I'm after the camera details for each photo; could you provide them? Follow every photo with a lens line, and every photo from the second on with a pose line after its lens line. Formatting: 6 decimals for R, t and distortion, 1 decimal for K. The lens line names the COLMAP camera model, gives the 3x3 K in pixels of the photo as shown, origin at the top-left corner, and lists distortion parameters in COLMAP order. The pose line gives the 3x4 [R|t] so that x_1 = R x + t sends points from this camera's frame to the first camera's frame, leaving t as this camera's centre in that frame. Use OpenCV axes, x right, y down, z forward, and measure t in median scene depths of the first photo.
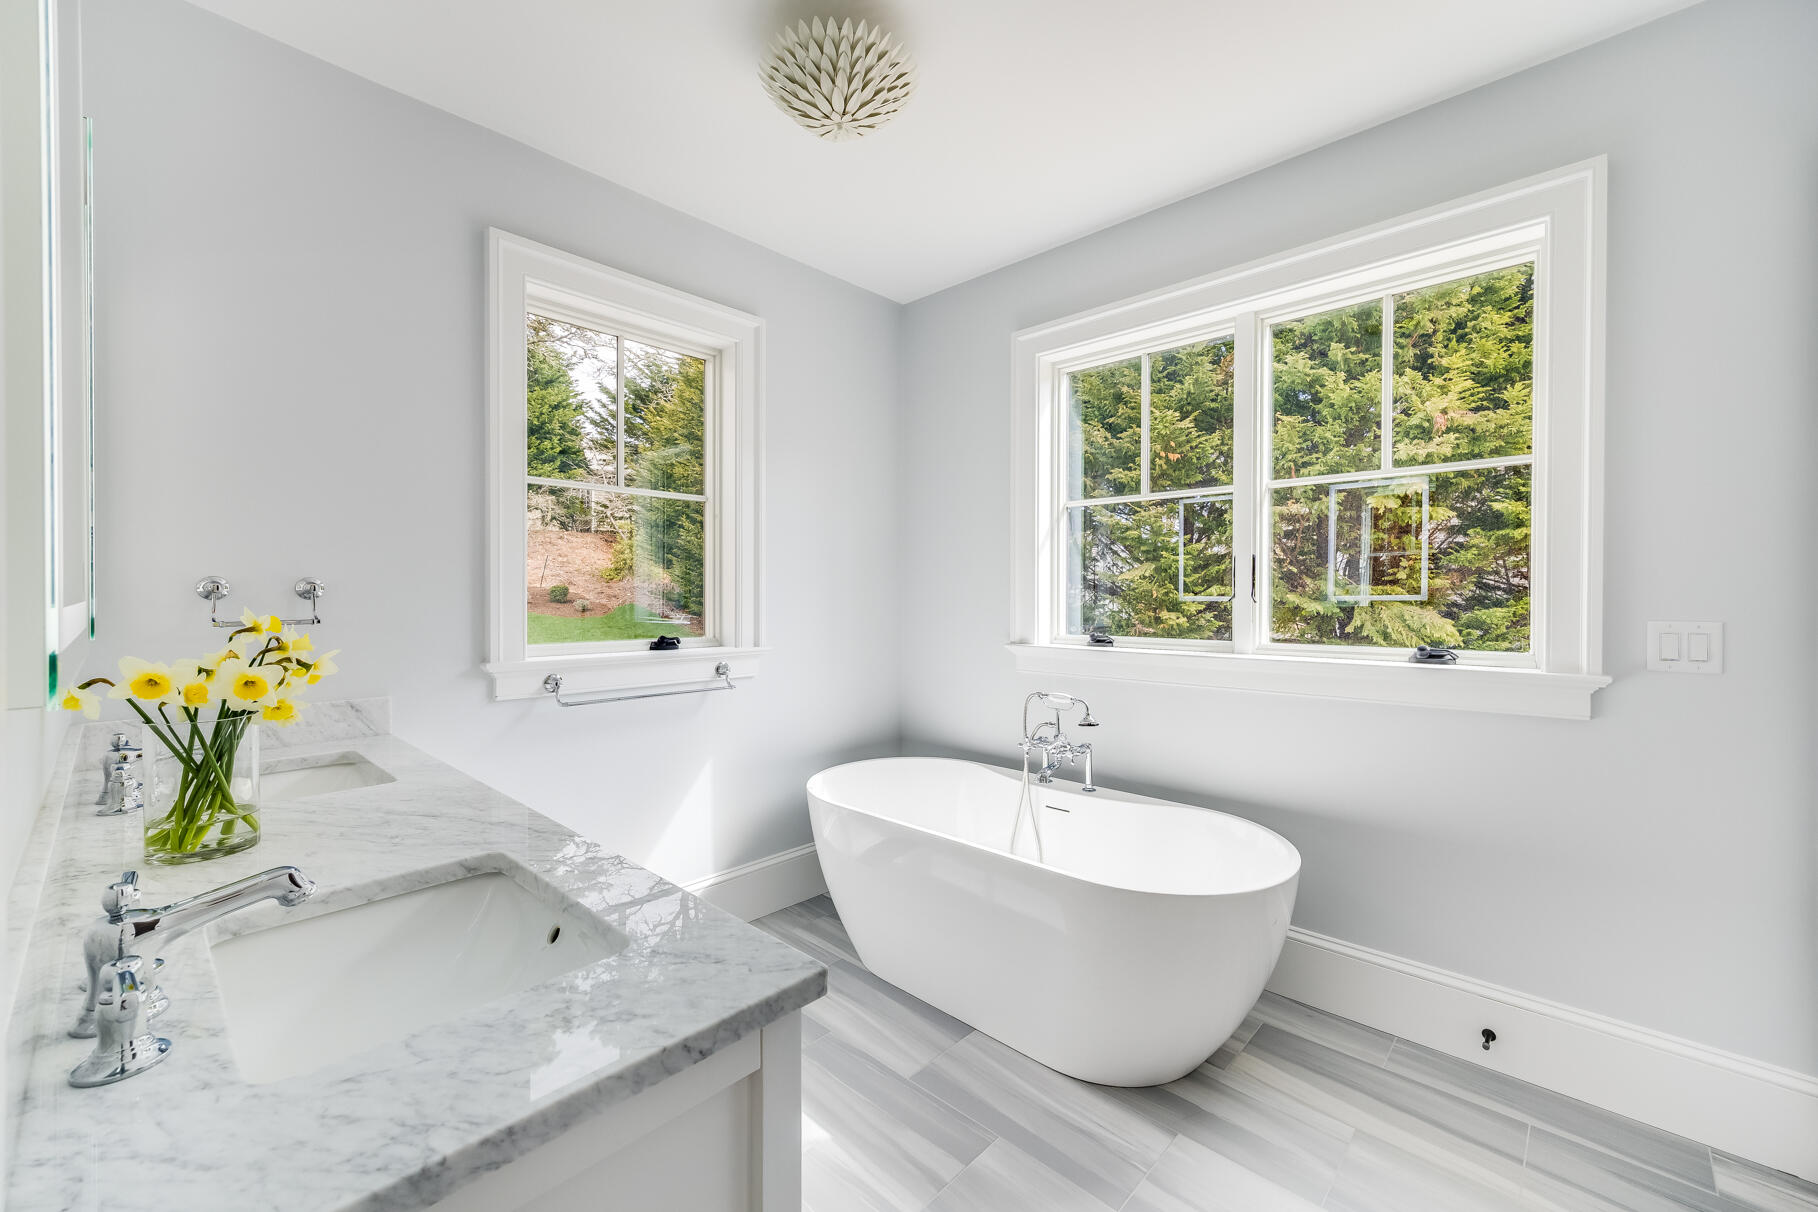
lens RADIAL K [[748.5, 0, 908.9], [0, 748.5, 597.8], [0, 0, 1]] dist [0.001442, 0.000163]
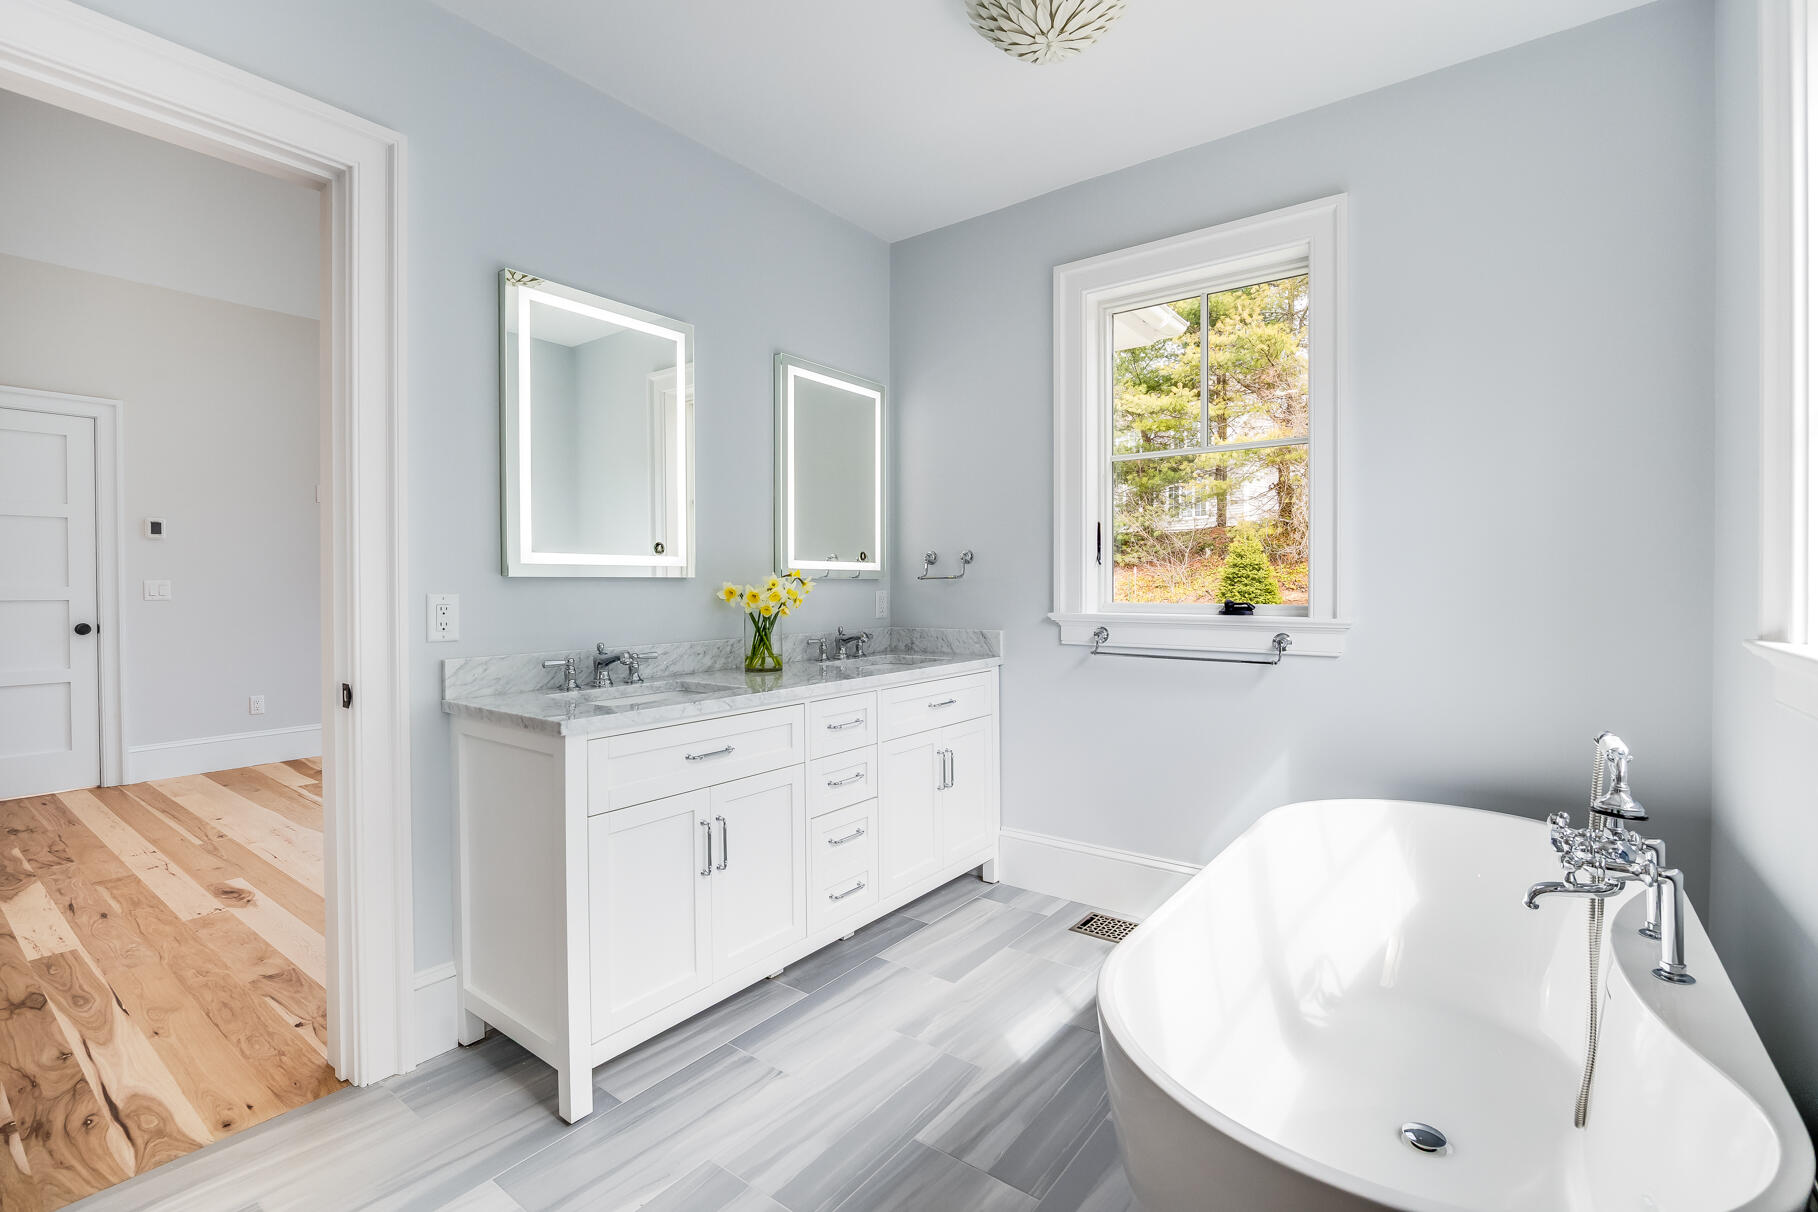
lens RADIAL K [[806.0, 0, 907.8], [0, 806.0, 593.2], [0, 0, 1]] dist [-0.011519, 0.000106]
pose [[0.102529, 0.009159, -0.994688, 0.631664], [-0.004291, 0.999952, 0.008765, 0.035466], [0.994721, 0.003369, 0.102564, 0.502040]]
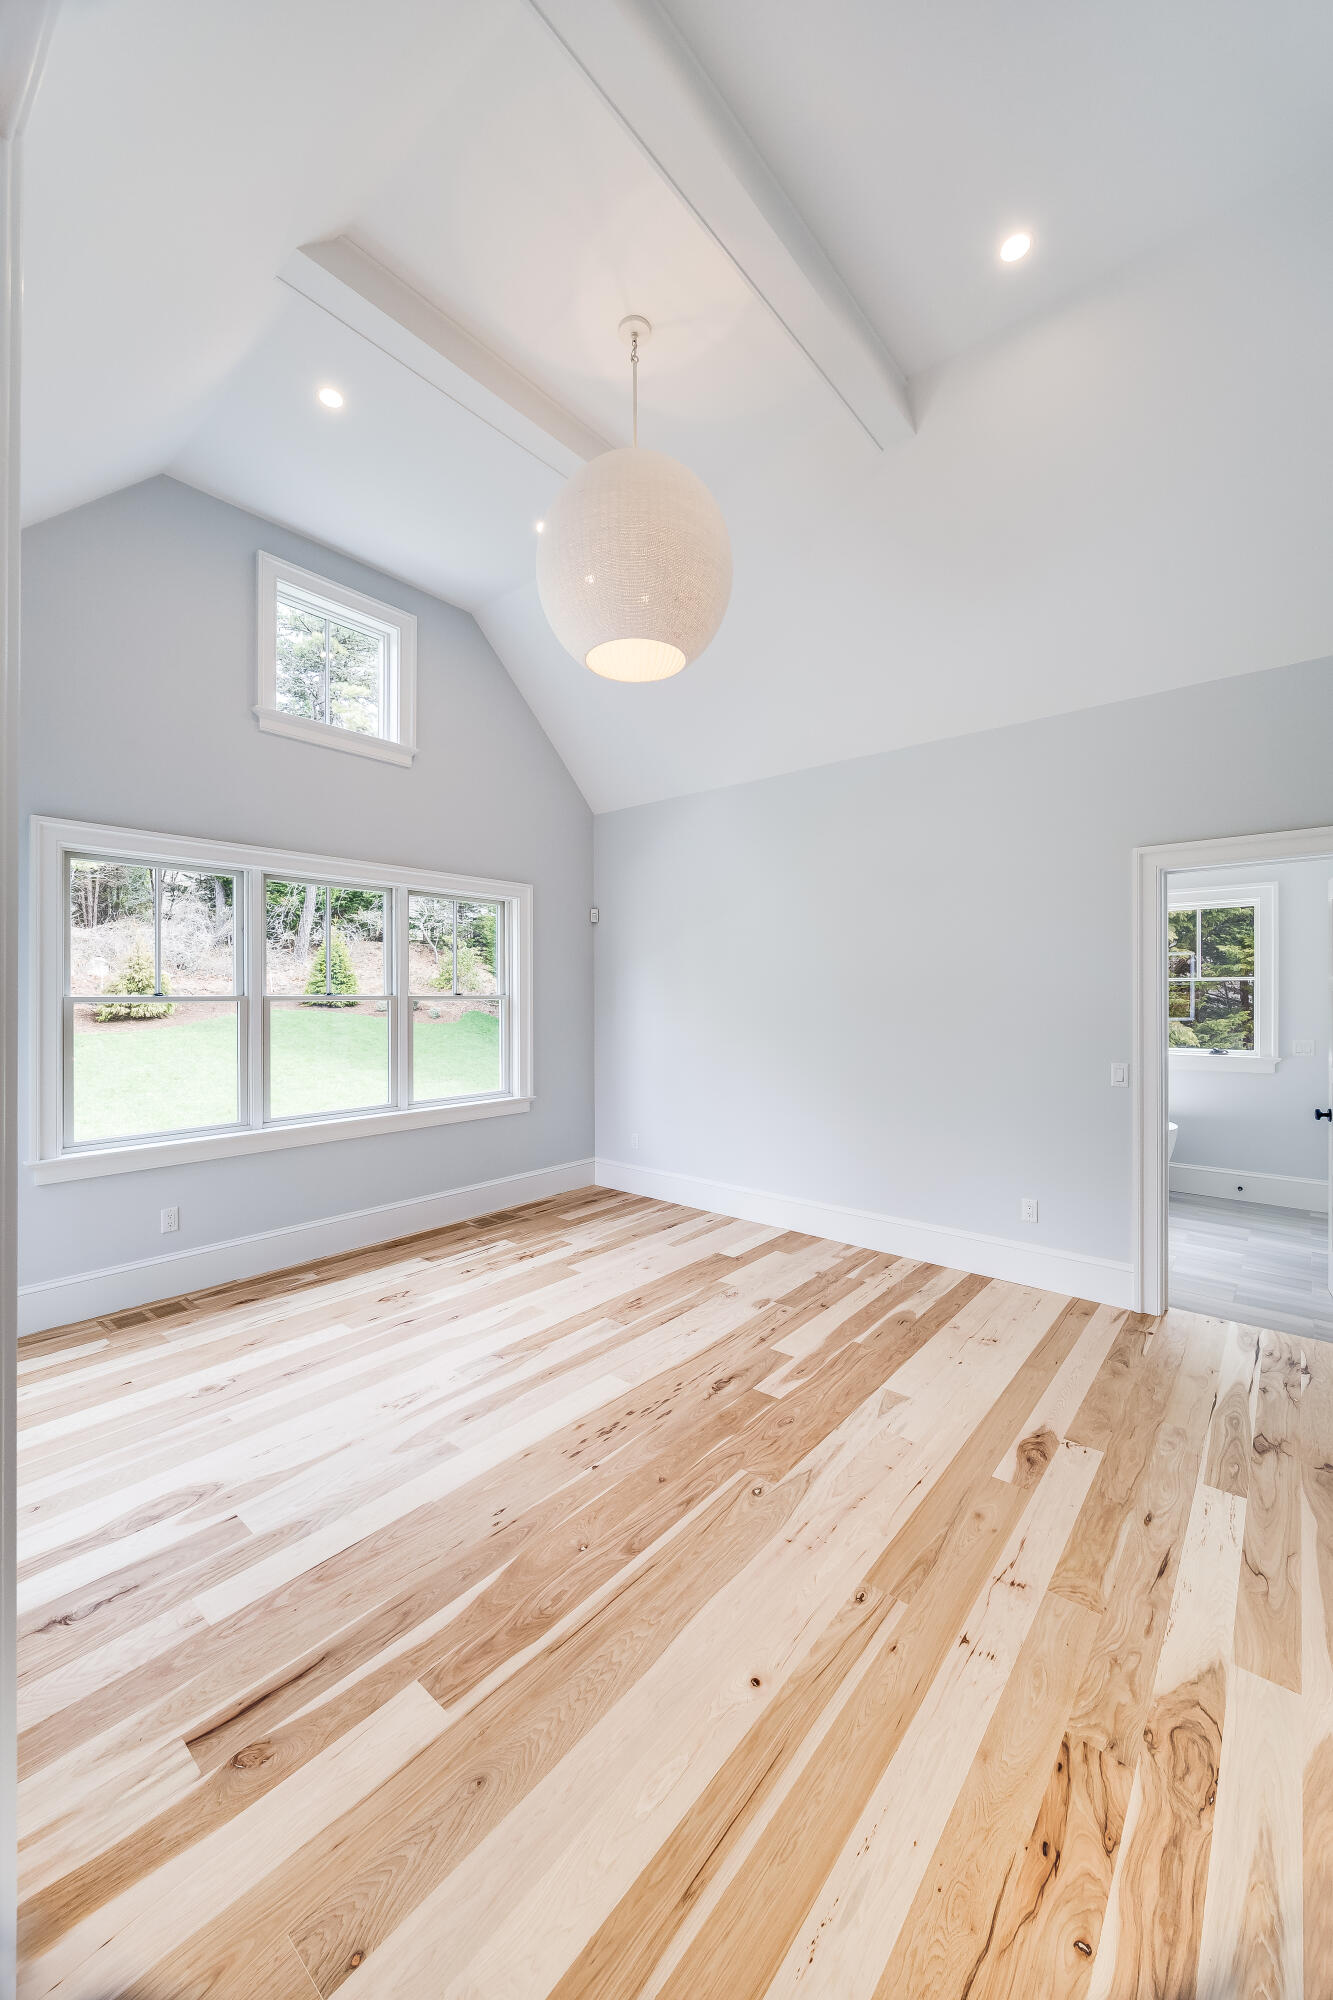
lens RADIAL K [[761.2, 0, 658.7], [0, 761.2, 990.8], [0, 0, 1]] dist [-0.001257, -0.000268]
pose [[0.999105, -0.000588, 0.042289, -1.102083], [0.000948, 0.999963, -0.008505, -0.092881], [-0.042283, 0.008537, 0.999069, -1.270703]]
